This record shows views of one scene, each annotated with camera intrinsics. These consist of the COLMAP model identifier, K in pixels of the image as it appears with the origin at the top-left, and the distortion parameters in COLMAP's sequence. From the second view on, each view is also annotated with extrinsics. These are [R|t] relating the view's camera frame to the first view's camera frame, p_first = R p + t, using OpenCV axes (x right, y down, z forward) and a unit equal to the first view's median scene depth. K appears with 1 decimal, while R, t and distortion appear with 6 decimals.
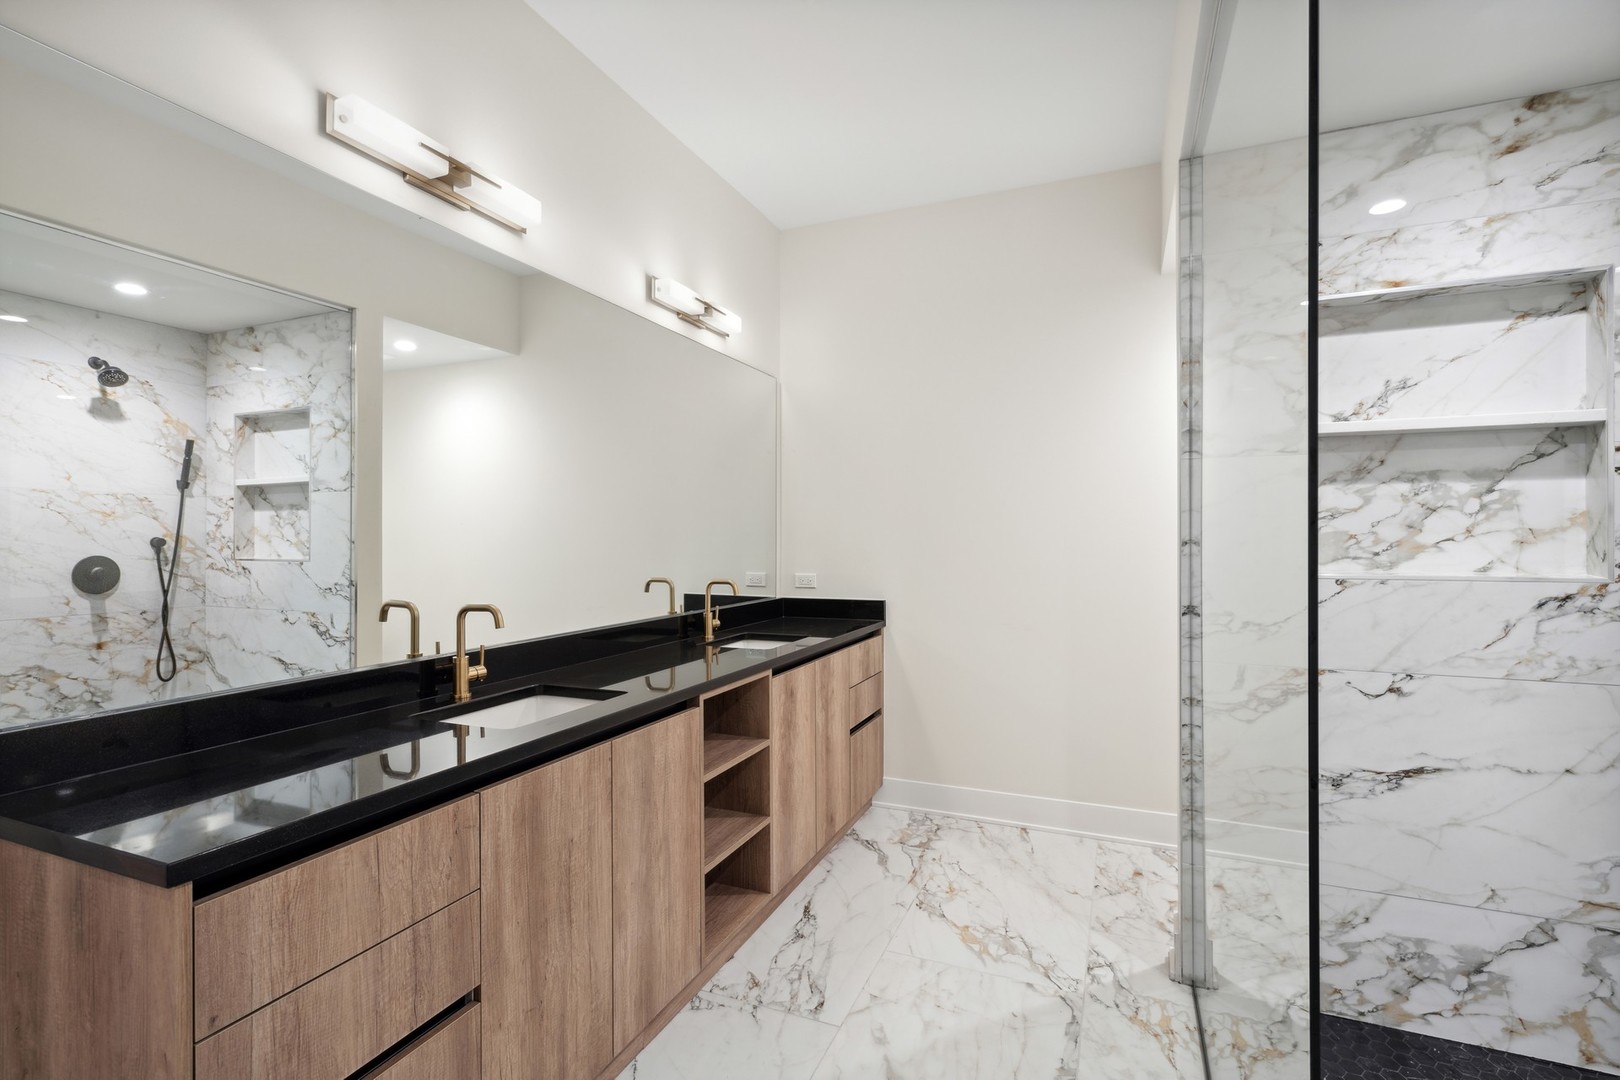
lens RADIAL K [[741.4, 0, 821.9], [0, 741.4, 539.5], [0, 0, 1]] dist [-0.000596, 0.001115]
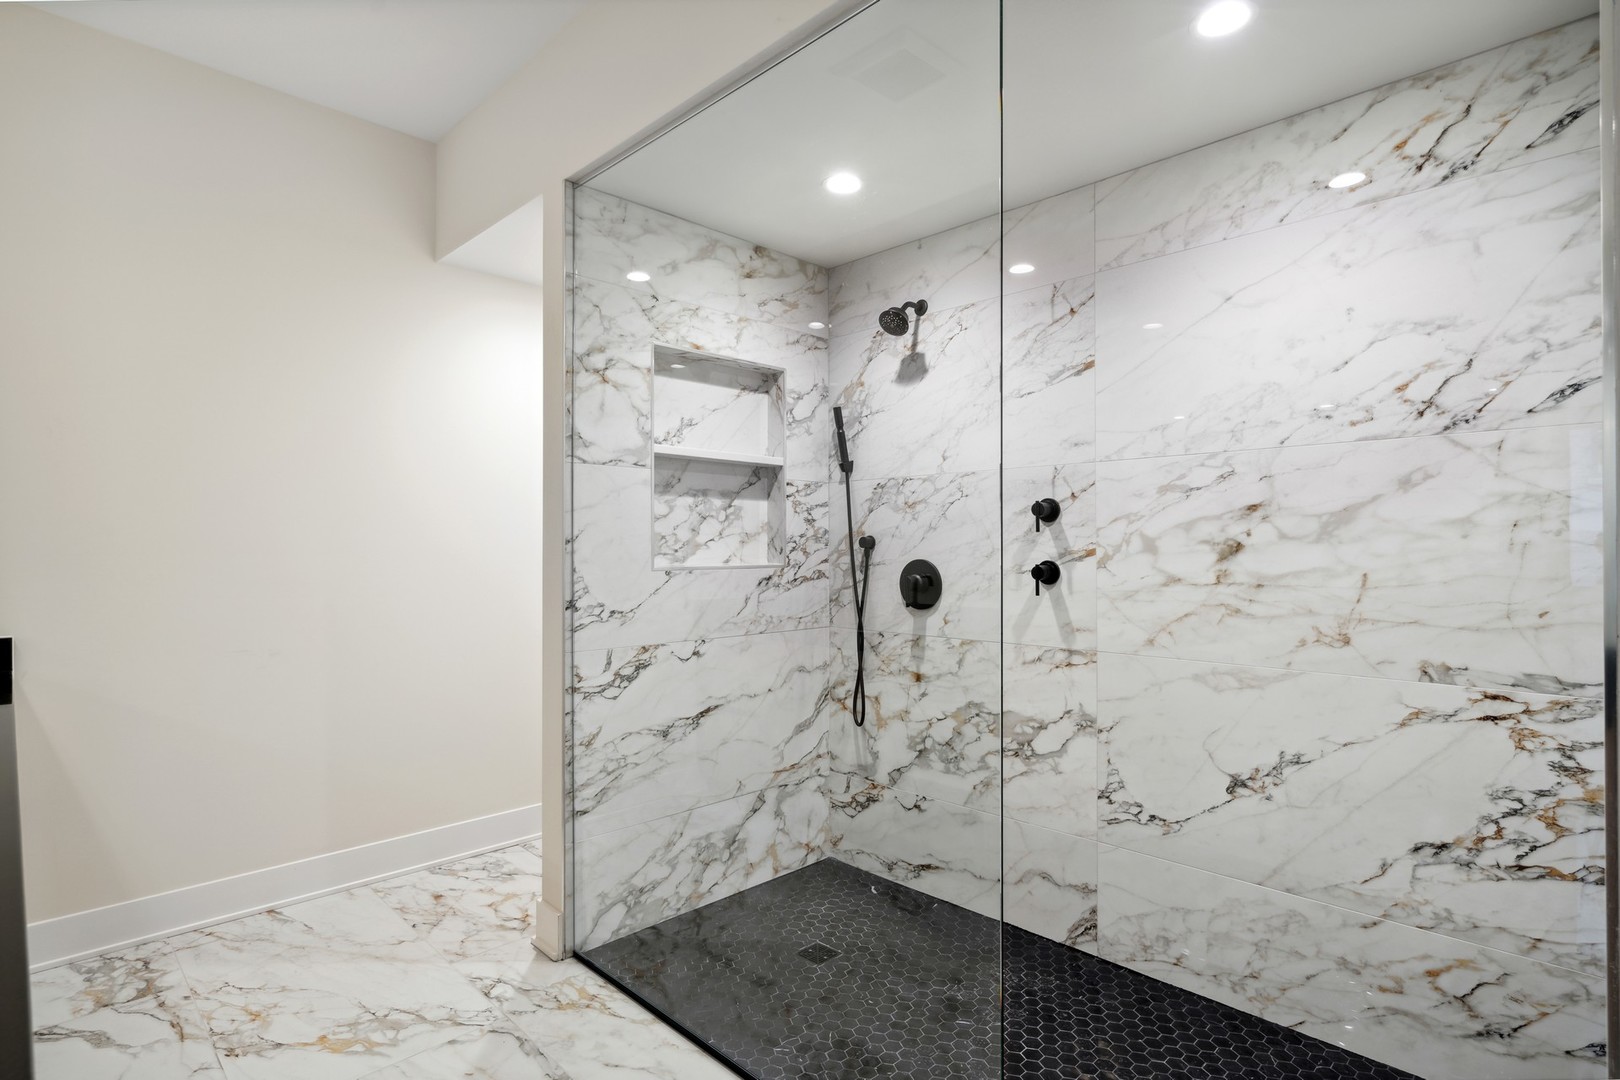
lens RADIAL K [[783.3, 0, 818.1], [0, 783.3, 543.1], [0, 0, 1]] dist [-0.003646, 0.002220]
pose [[0.398152, 0.004658, 0.917308, -0.411621], [-0.000083, 0.999987, -0.005042, 0.013340], [-0.917319, 0.001932, 0.398147, 0.235602]]
